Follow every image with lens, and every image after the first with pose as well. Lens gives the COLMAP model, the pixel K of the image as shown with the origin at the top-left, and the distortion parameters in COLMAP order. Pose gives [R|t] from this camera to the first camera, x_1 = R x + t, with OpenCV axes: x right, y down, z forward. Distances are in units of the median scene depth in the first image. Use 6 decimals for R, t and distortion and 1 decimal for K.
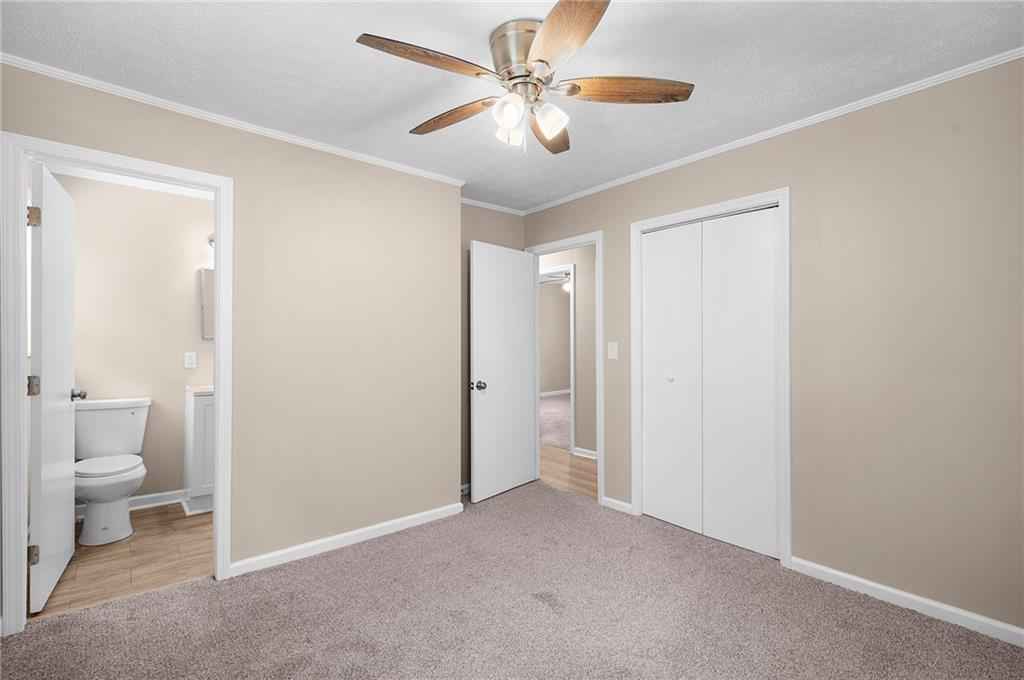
lens RADIAL K [[463.3, 0, 511.9], [0, 463.3, 340.7], [0, 0, 1]] dist [0.001608, -0.000278]
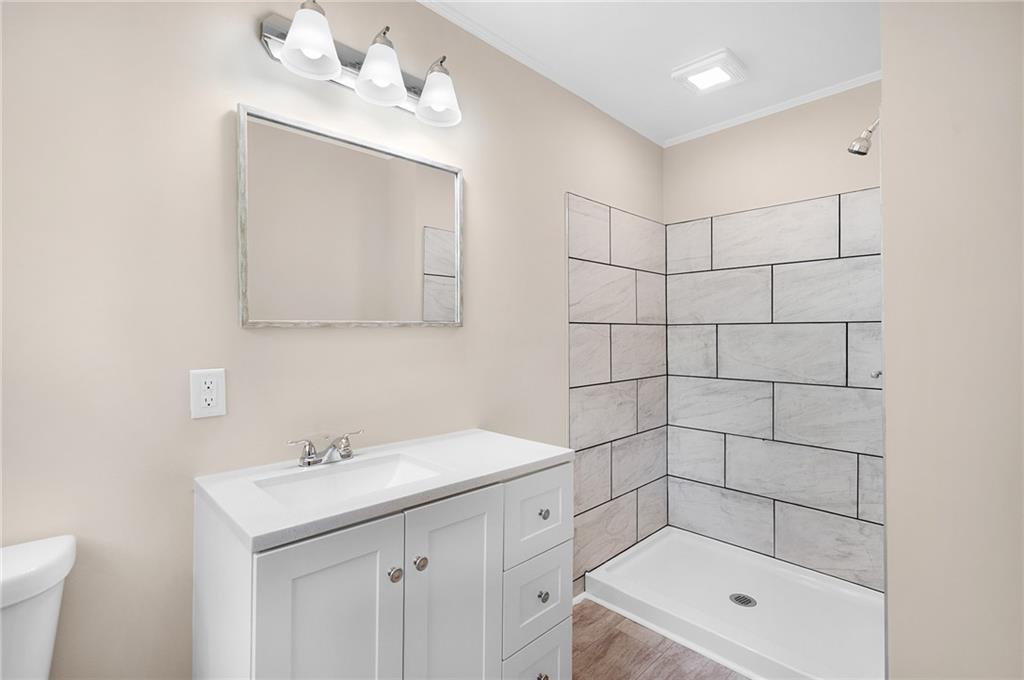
lens RADIAL K [[463.3, 0, 512.0], [0, 463.3, 338.2], [0, 0, 1]] dist [0.001608, -0.000278]
pose [[0.996584, -0.001496, 0.082575, -0.509901], [0.000606, 0.999941, 0.010801, 0.001331], [-0.082587, -0.010714, 0.996526, 0.664422]]
